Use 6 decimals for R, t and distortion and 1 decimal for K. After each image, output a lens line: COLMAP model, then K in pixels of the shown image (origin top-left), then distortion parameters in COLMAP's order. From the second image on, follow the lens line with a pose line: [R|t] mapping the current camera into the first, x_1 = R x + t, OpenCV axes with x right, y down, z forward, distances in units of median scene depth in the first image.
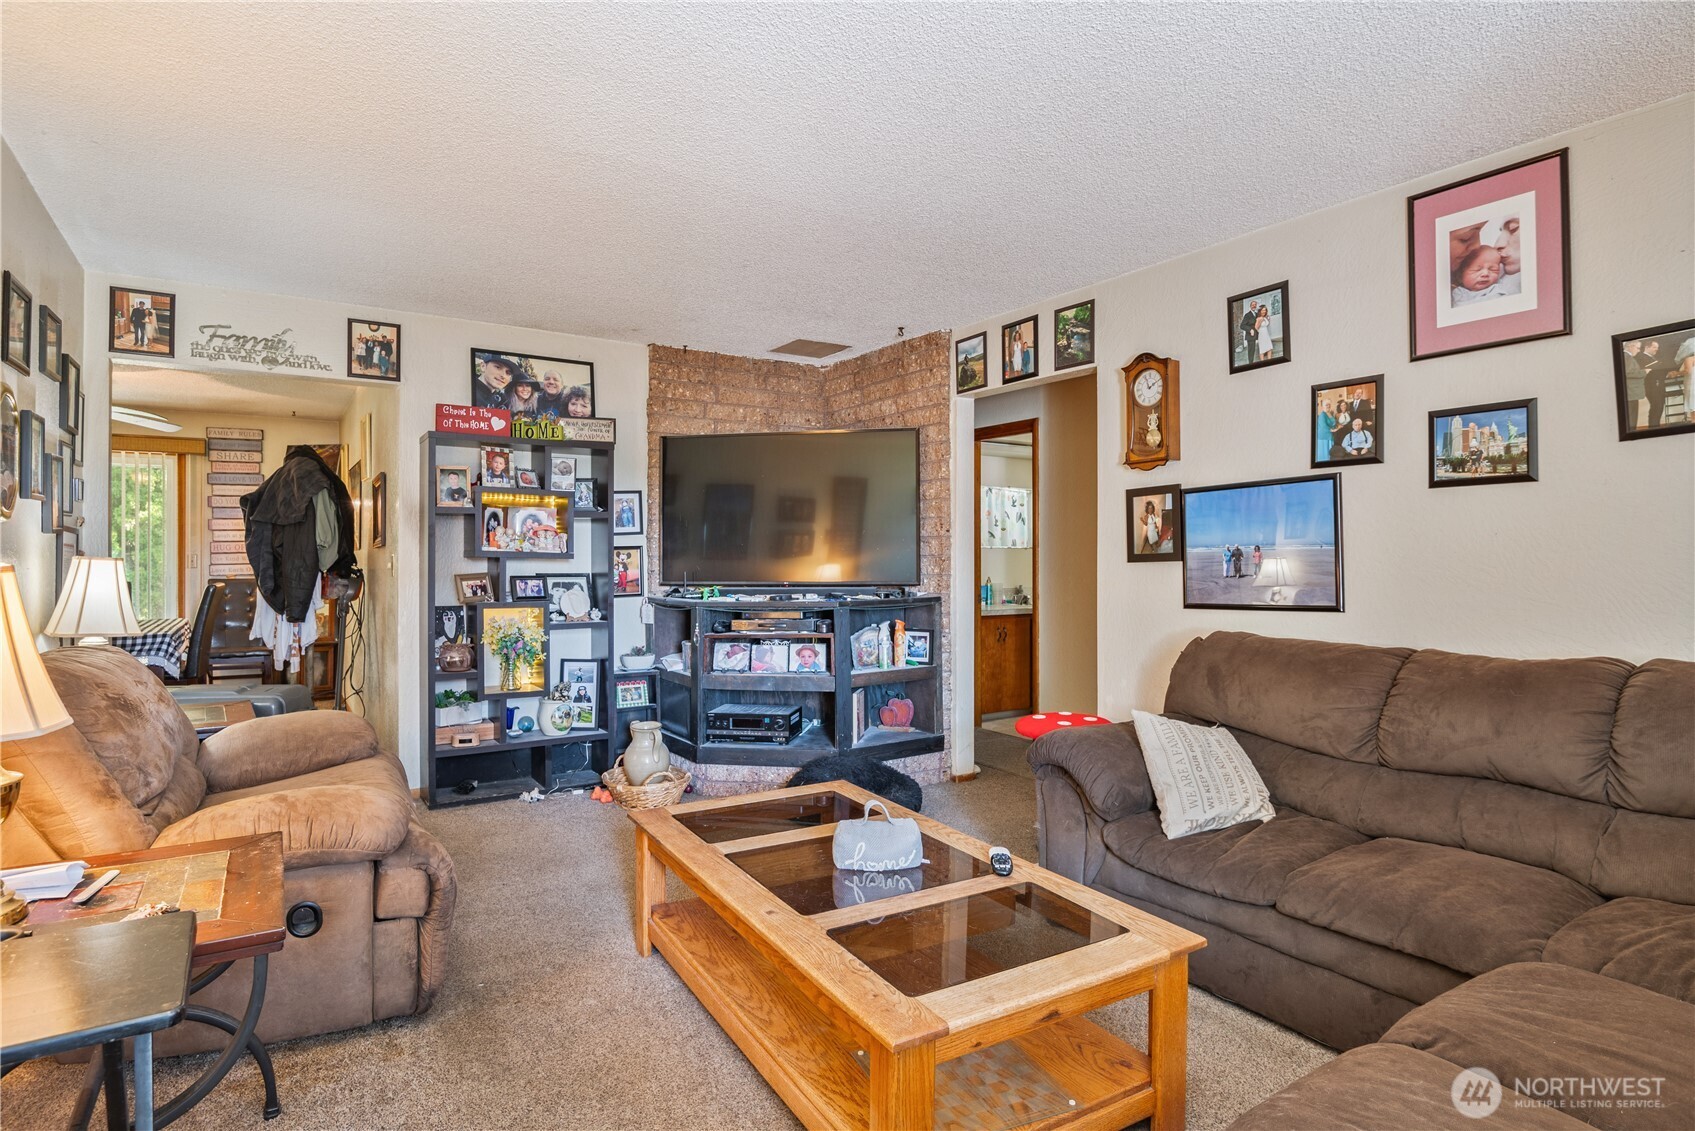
lens RADIAL K [[894.1, 0, 845.6], [0, 894.1, 556.9], [0, 0, 1]] dist [-0.016578, -0.003976]
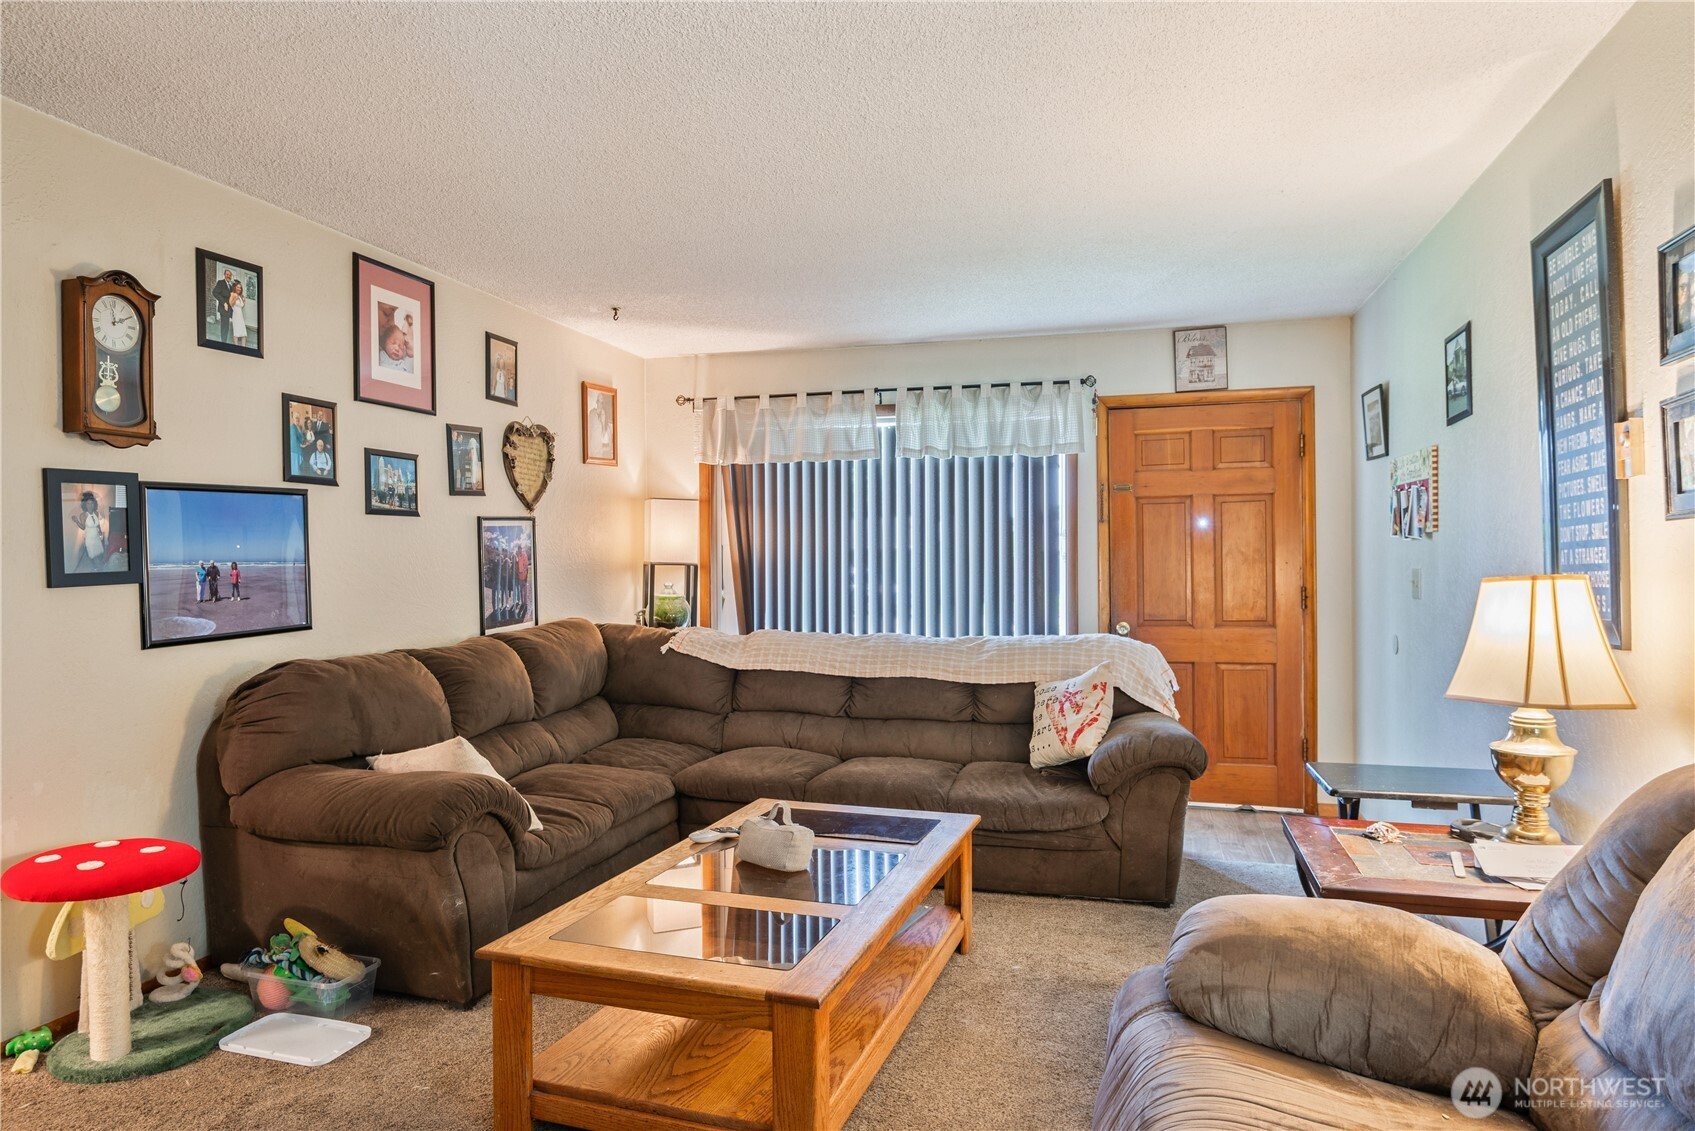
lens RADIAL K [[1028.5, 0, 845.2], [0, 1028.5, 562.2], [0, 0, 1]] dist [-0.059459, -0.003340]
pose [[-0.657900, 0.001011, 0.753105, -0.687004], [0.002058, 0.999998, 0.000455, -0.012909], [-0.753103, 0.001849, -0.657900, 1.285649]]
